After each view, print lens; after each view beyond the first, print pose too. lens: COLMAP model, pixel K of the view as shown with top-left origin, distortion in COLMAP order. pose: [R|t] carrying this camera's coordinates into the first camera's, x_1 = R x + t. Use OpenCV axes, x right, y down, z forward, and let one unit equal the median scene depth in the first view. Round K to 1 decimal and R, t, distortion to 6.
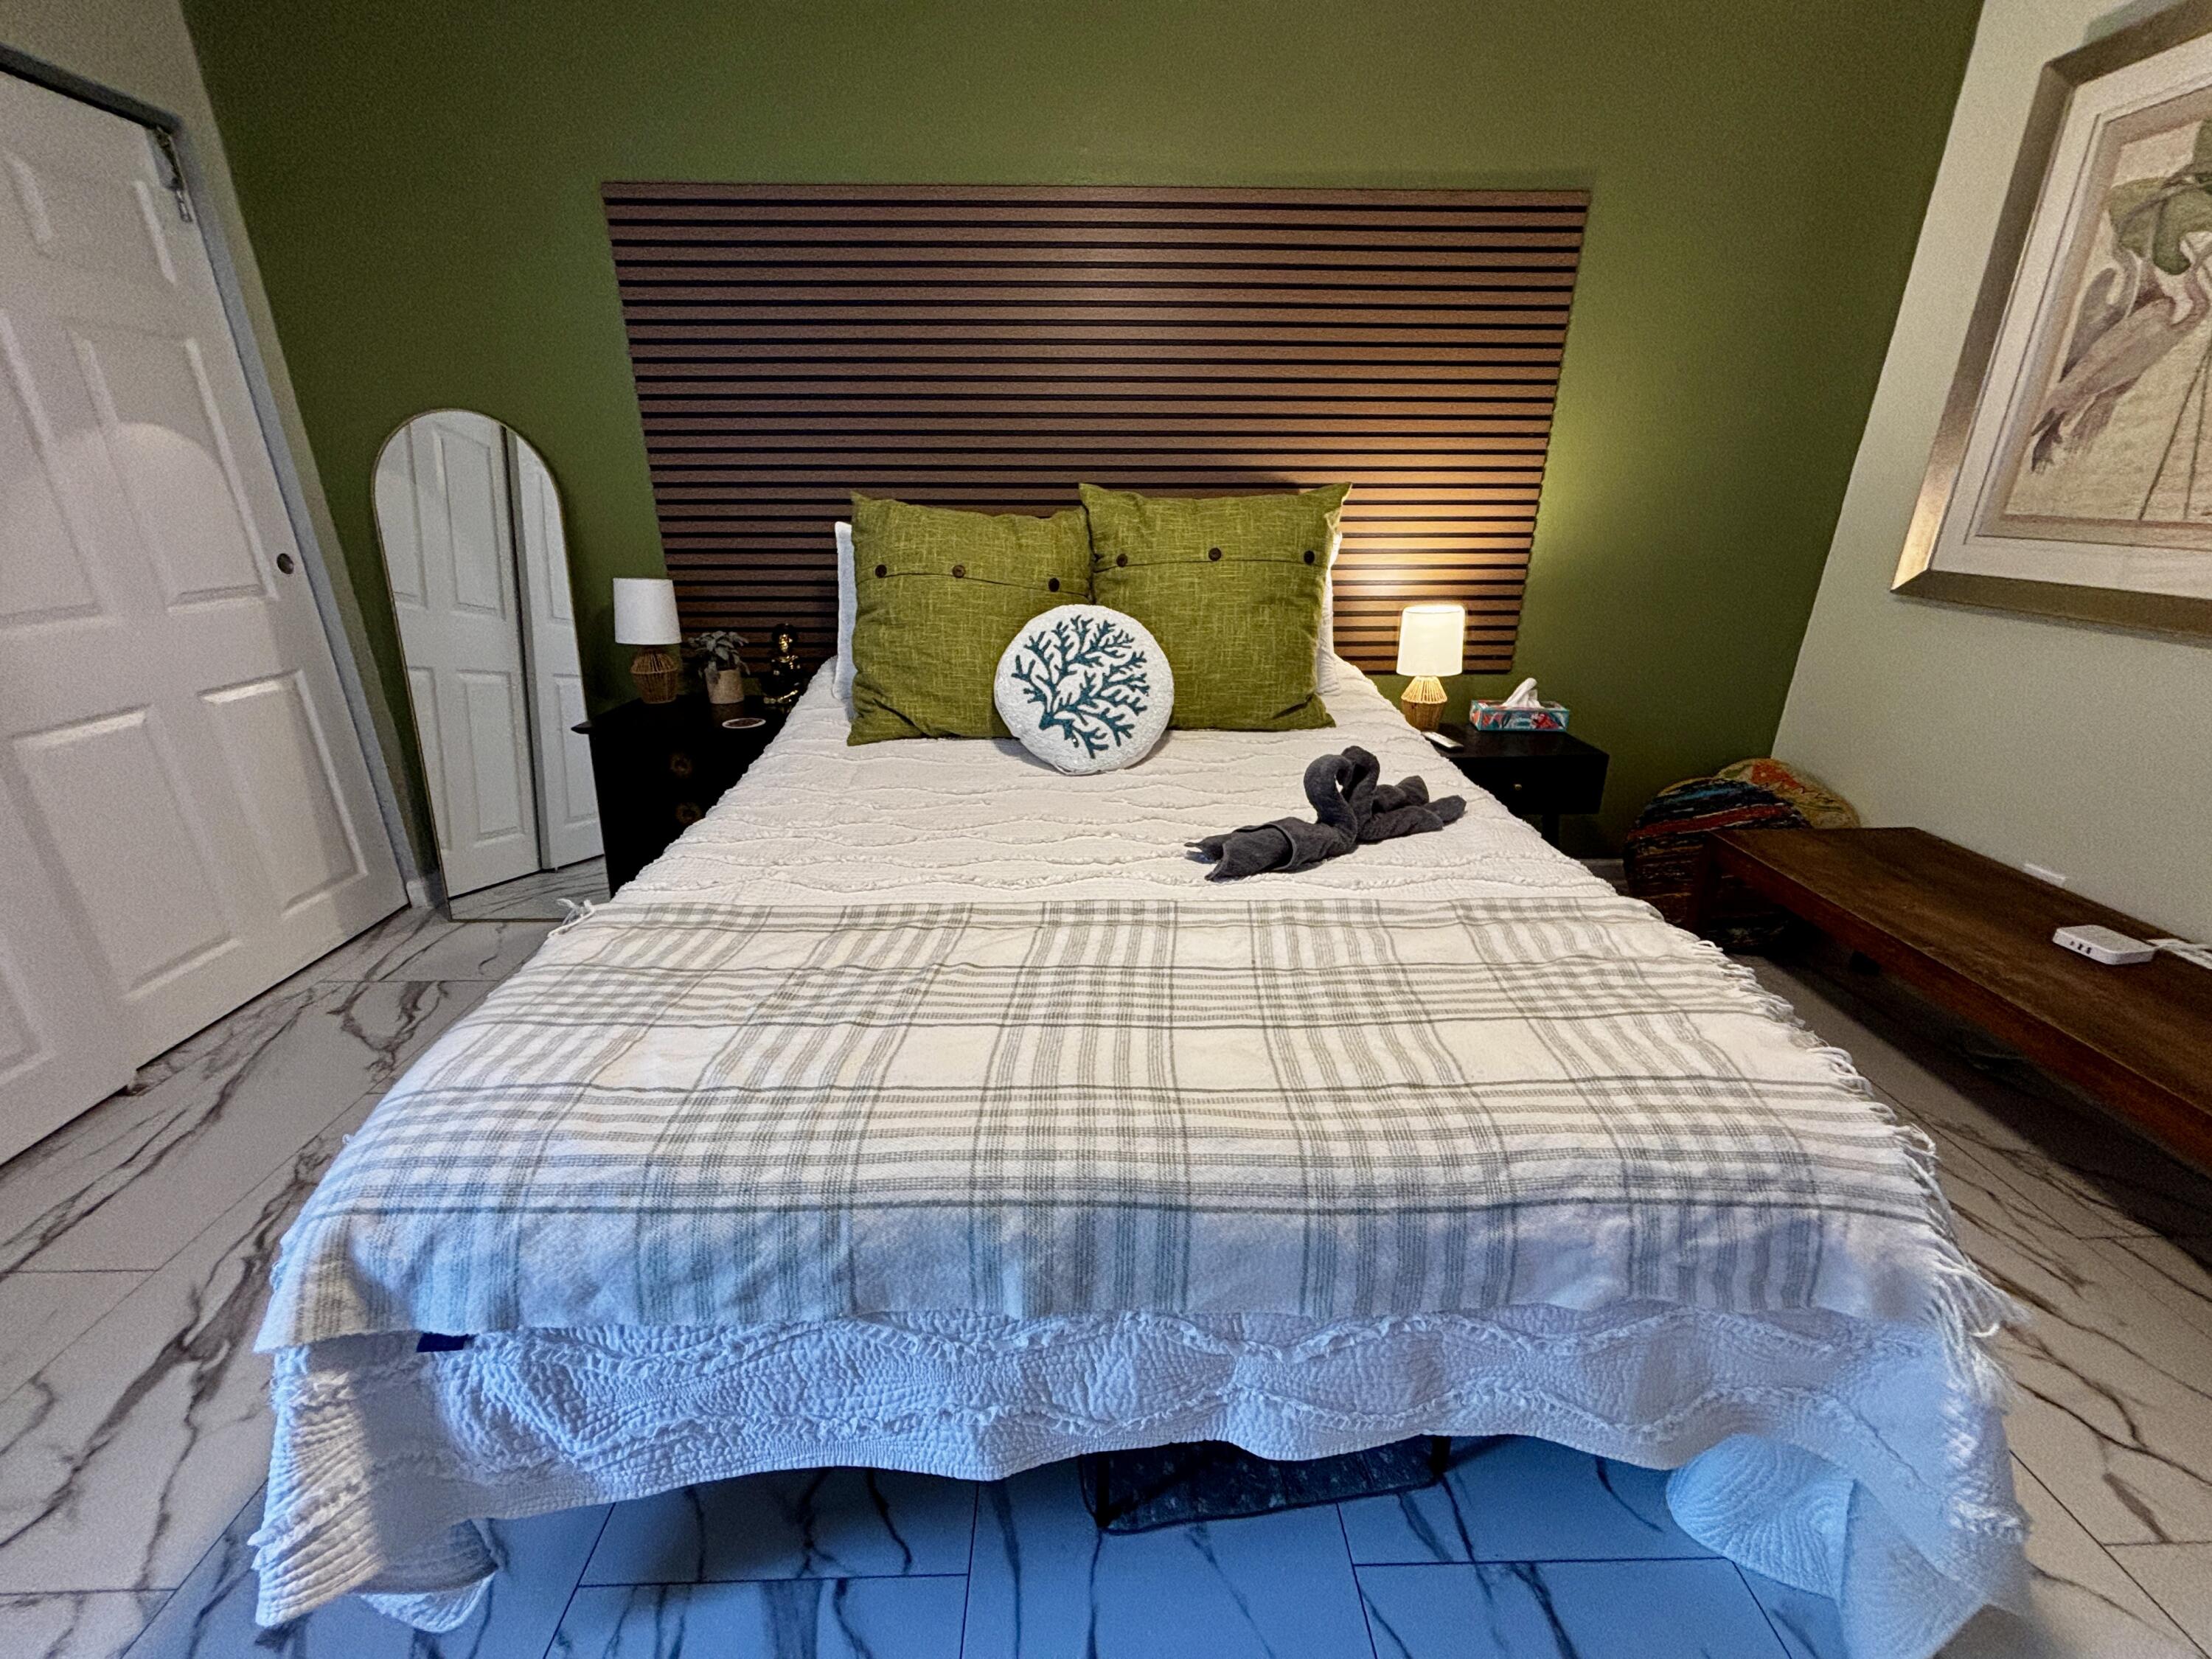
lens RADIAL K [[897.3, 0, 1092.9], [0, 897.3, 824.0], [0, 0, 1]] dist [0.007667, -0.003920]
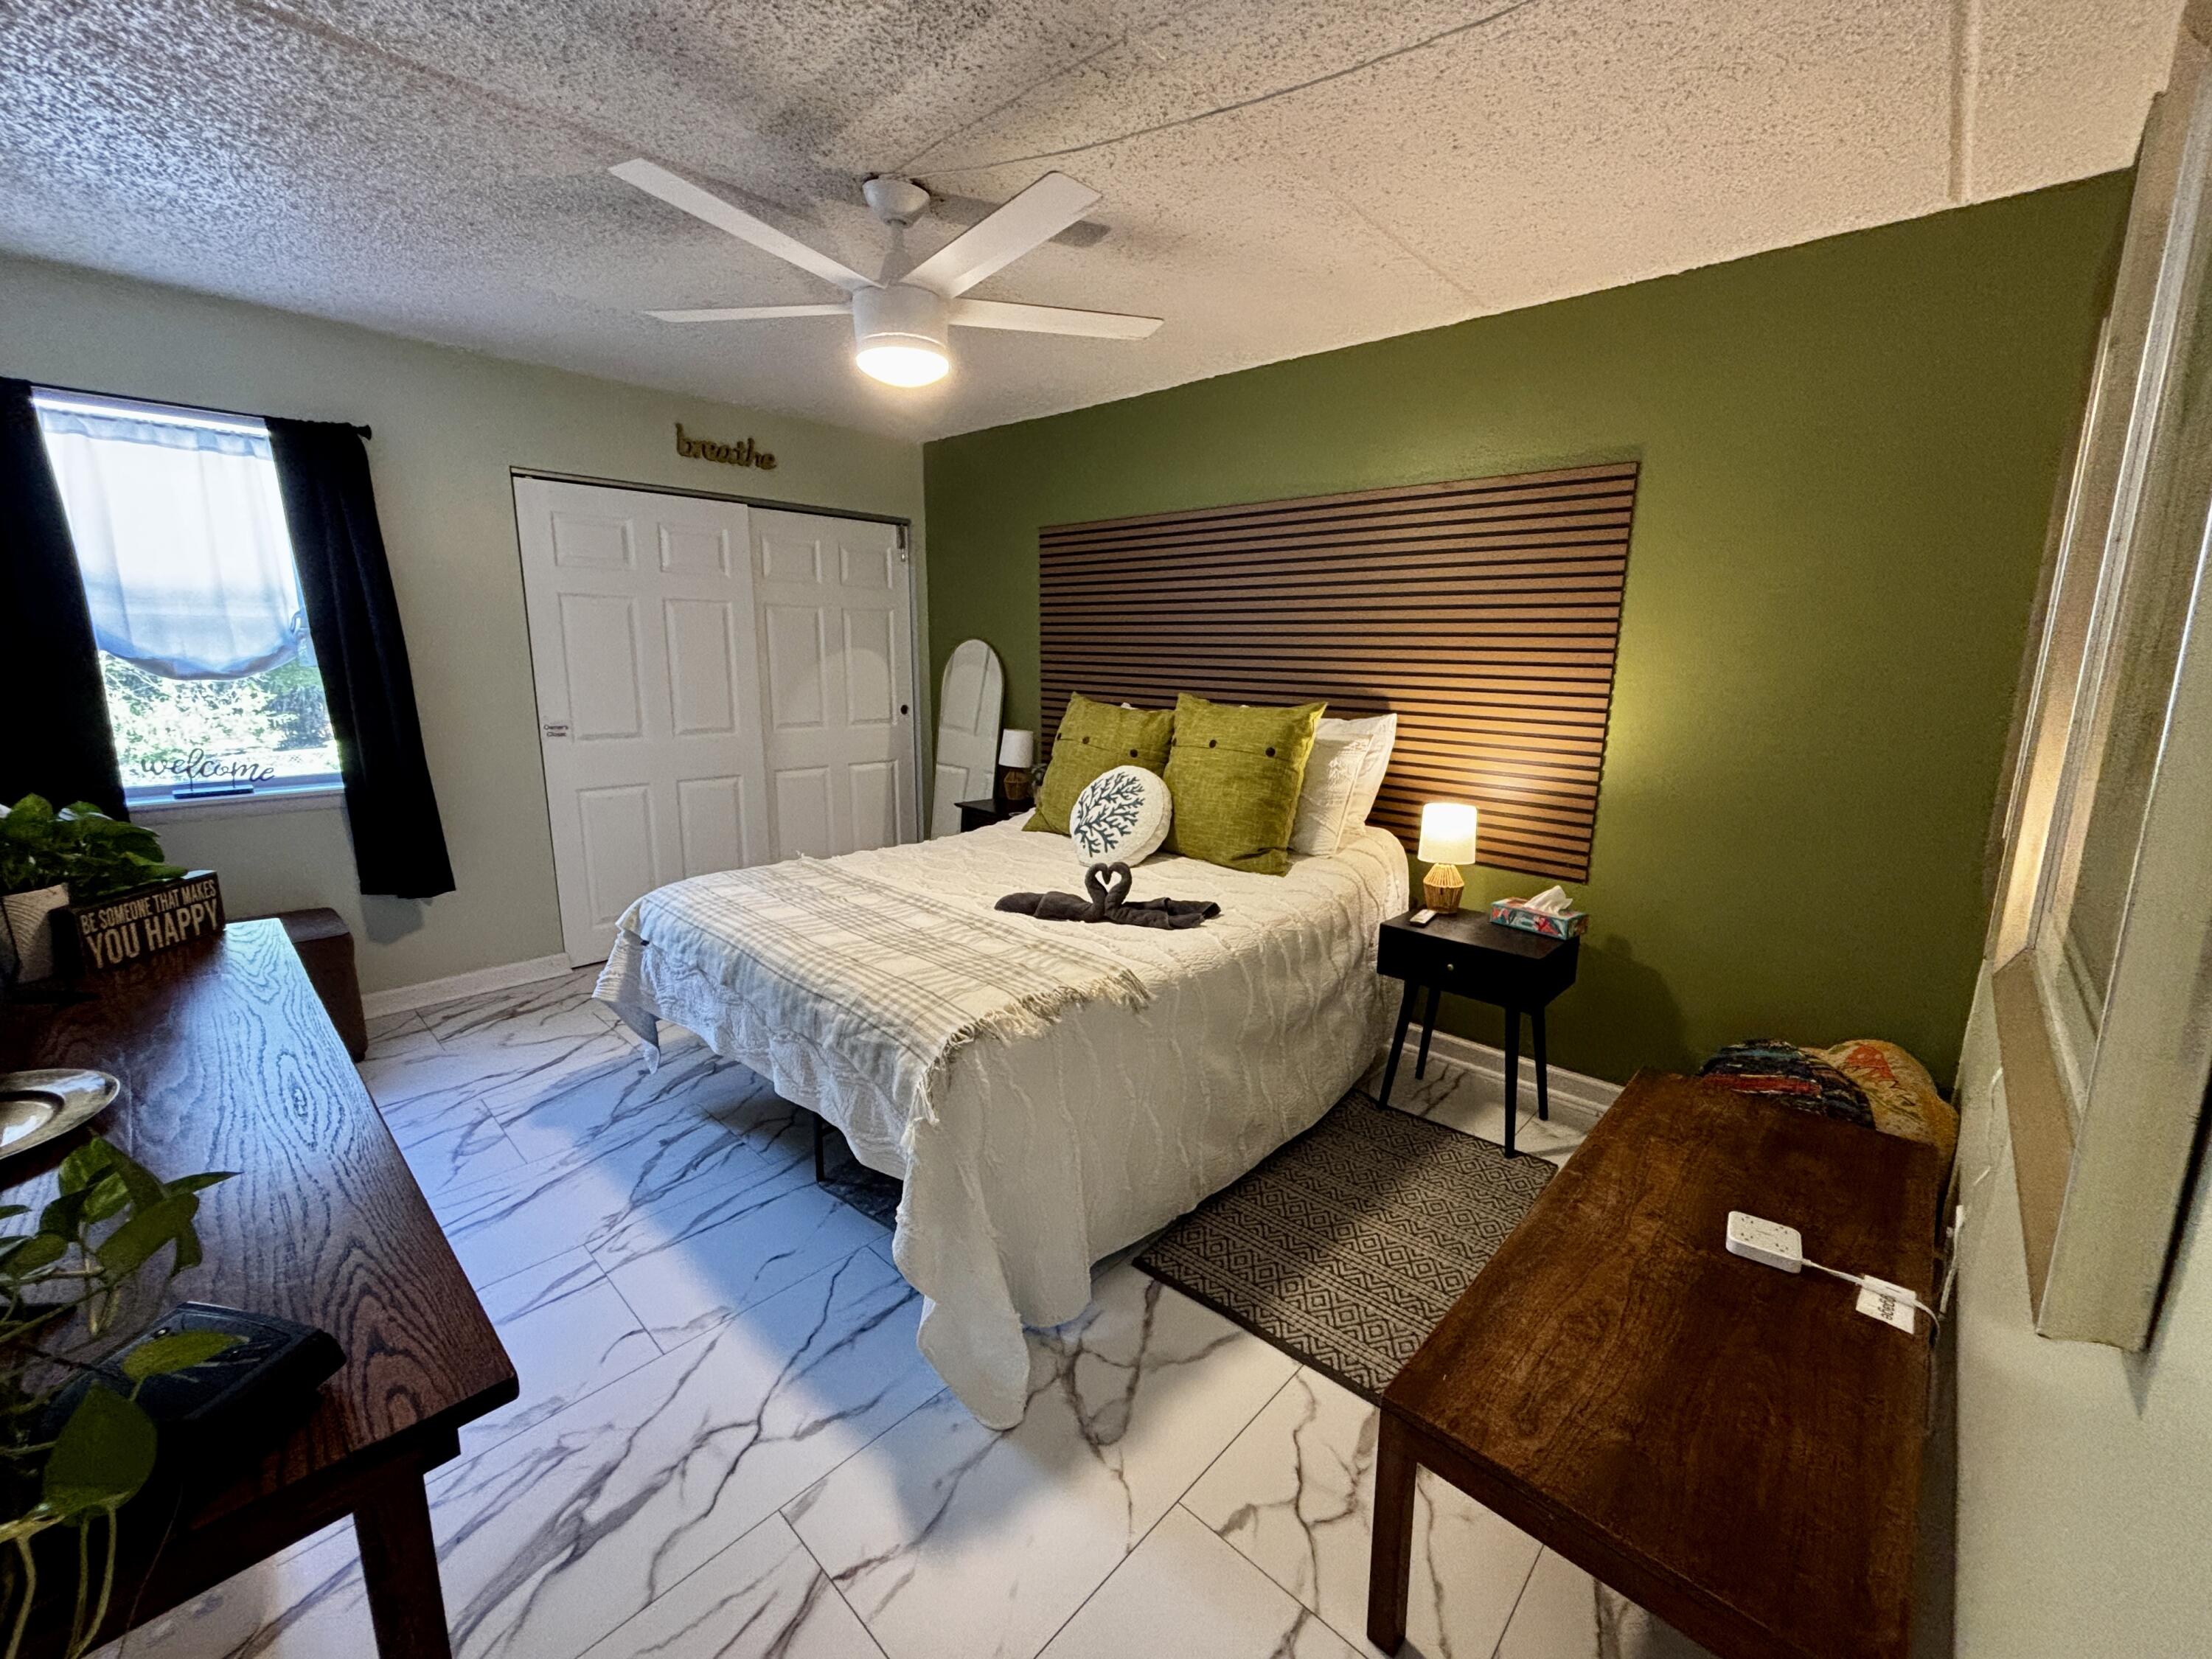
lens RADIAL K [[895.1, 0, 1105.6], [0, 895.1, 815.5], [0, 0, 1]] dist [0.000958, -0.000528]
pose [[0.715575, 0.144491, -0.683429, 1.098934], [-0.263745, 0.961842, -0.072797, -0.034390], [0.646832, 0.232342, 0.726378, -0.166740]]
